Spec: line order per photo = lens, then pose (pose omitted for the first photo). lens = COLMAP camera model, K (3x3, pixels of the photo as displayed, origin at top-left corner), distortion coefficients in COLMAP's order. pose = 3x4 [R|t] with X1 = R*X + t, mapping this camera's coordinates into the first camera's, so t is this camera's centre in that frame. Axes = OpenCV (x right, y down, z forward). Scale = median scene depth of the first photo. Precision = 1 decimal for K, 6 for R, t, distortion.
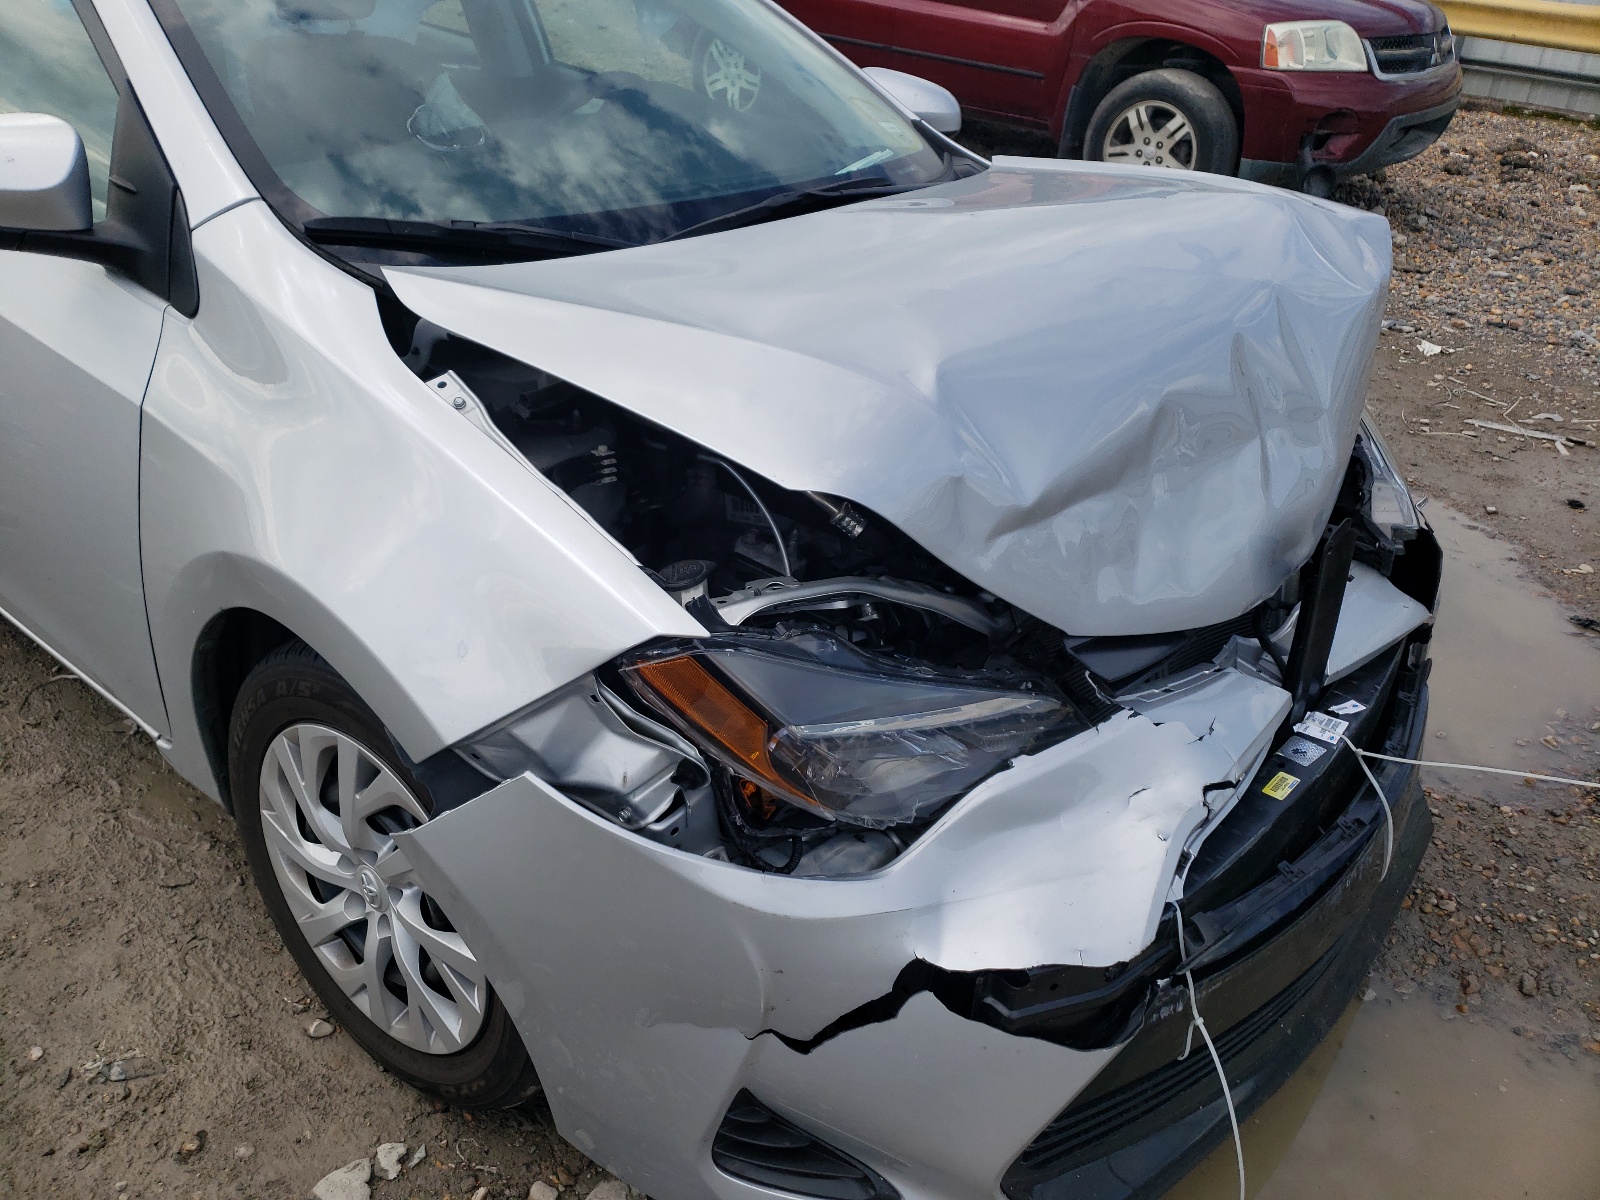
lens RADIAL K [[1327.8, 0, 749.6], [0, 1327.8, 601.3], [0, 0, 1]] dist [-0.053903, 0.072131]
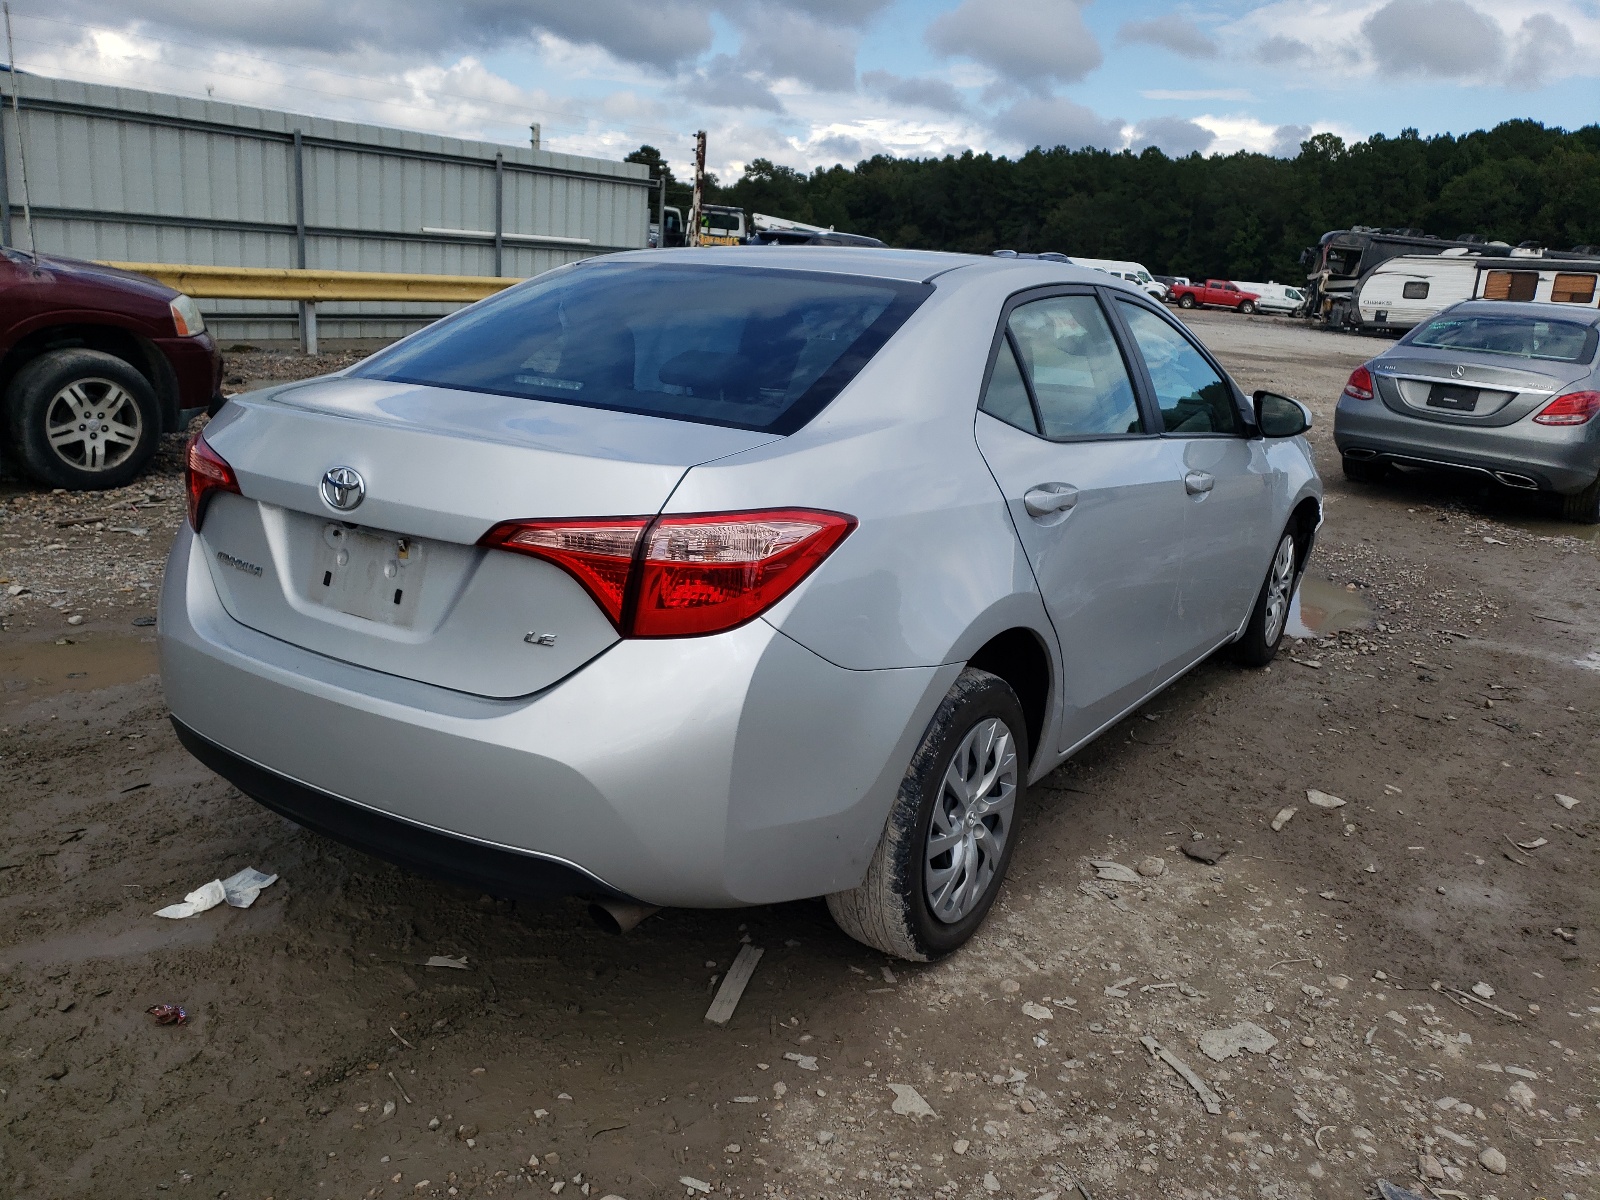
lens RADIAL K [[1341.6, 0, 800.0], [0, 1341.6, 600.0], [0, 0, 1]] dist [-0.003905, -0.001176]
pose [[-0.154766, -0.307260, 0.938956, -2.605764], [0.402485, 0.848353, 0.343952, -1.107985], [-0.902249, 0.431148, -0.007628, 1.682290]]
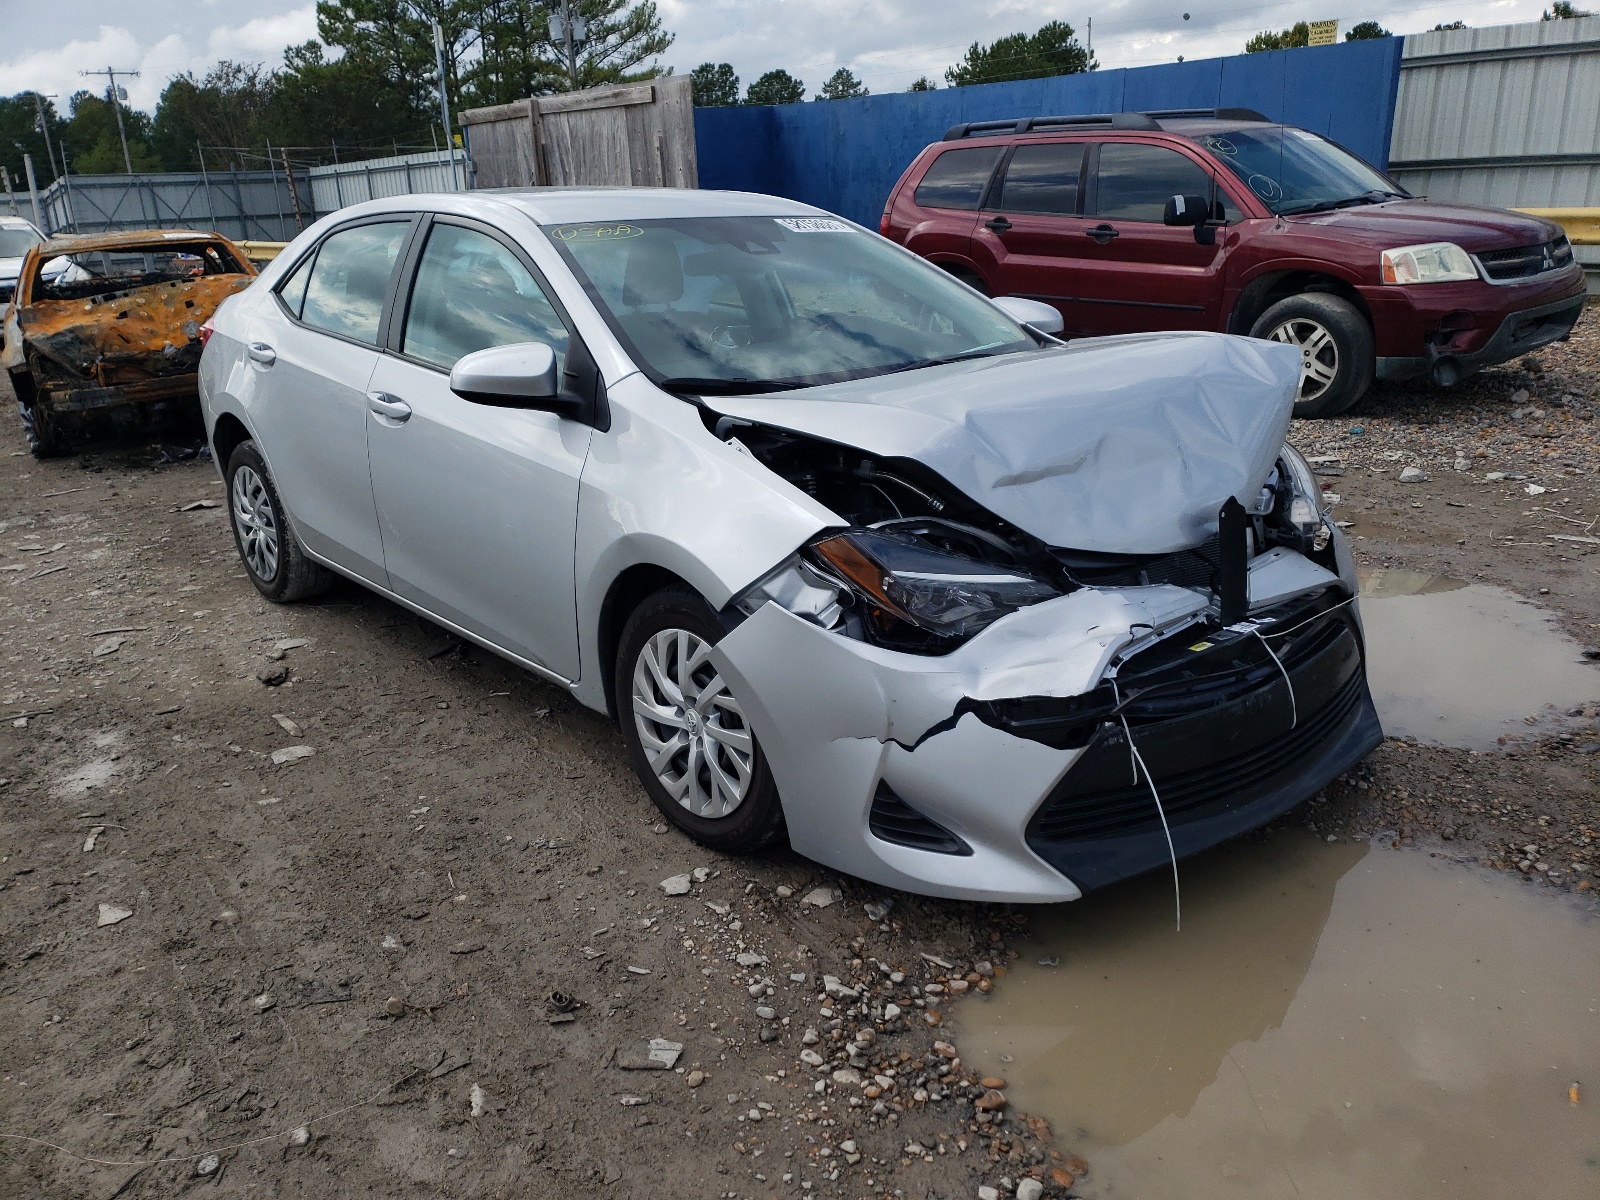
lens RADIAL K [[1327.8, 0, 749.6], [0, 1327.8, 601.3], [0, 0, 1]] dist [-0.053903, 0.072131]
pose [[0.978216, -0.042931, -0.203102, 0.144644], [0.001788, 0.980088, -0.198555, 0.345912], [0.207582, 0.193867, 0.958815, -0.654580]]
